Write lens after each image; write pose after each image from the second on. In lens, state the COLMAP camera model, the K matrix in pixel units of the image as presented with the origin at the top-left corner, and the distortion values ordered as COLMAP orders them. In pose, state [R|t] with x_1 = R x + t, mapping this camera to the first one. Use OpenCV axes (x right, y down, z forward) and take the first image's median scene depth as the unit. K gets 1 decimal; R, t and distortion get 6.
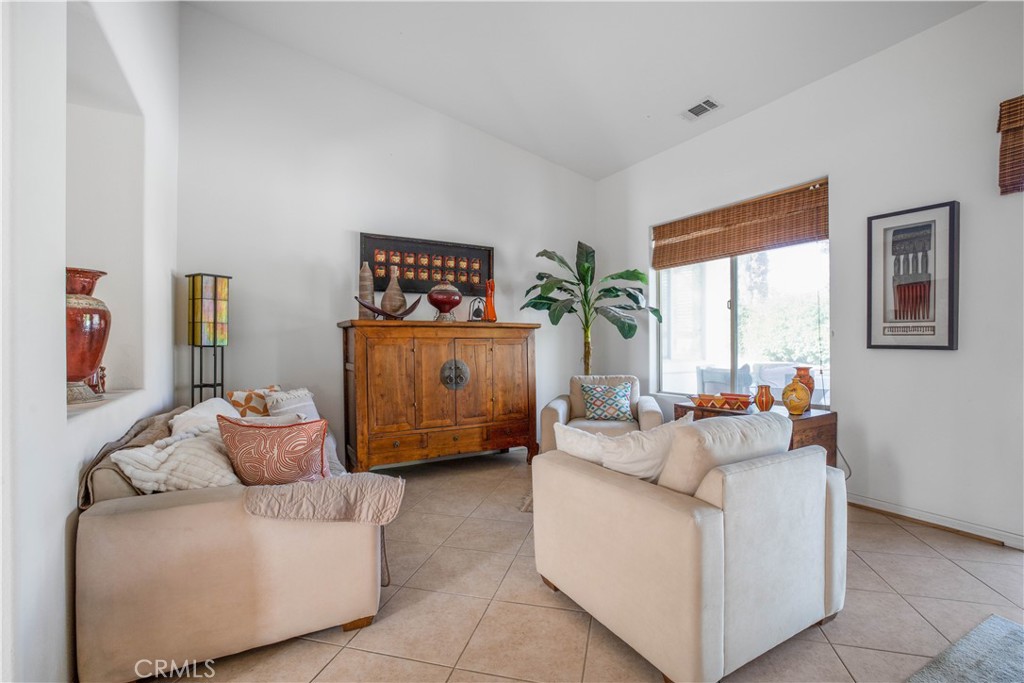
lens RADIAL K [[453.4, 0, 504.9], [0, 453.4, 344.8], [0, 0, 1]] dist [-0.034161, 0.000210]
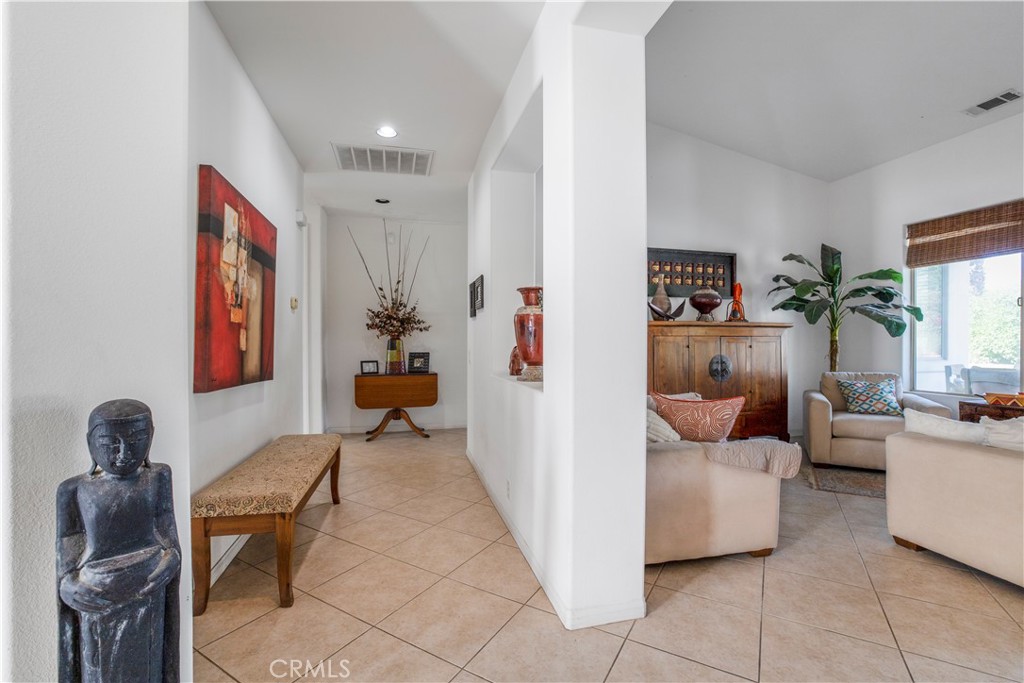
lens RADIAL K [[437.5, 0, 510.9], [0, 437.5, 344.6], [0, 0, 1]] dist [-0.031847, 0.012487]
pose [[0.962095, 0.006179, -0.272645, -0.304466], [-0.004716, 0.999971, 0.006021, 0.002258], [0.272674, -0.004507, 0.962096, -0.186694]]
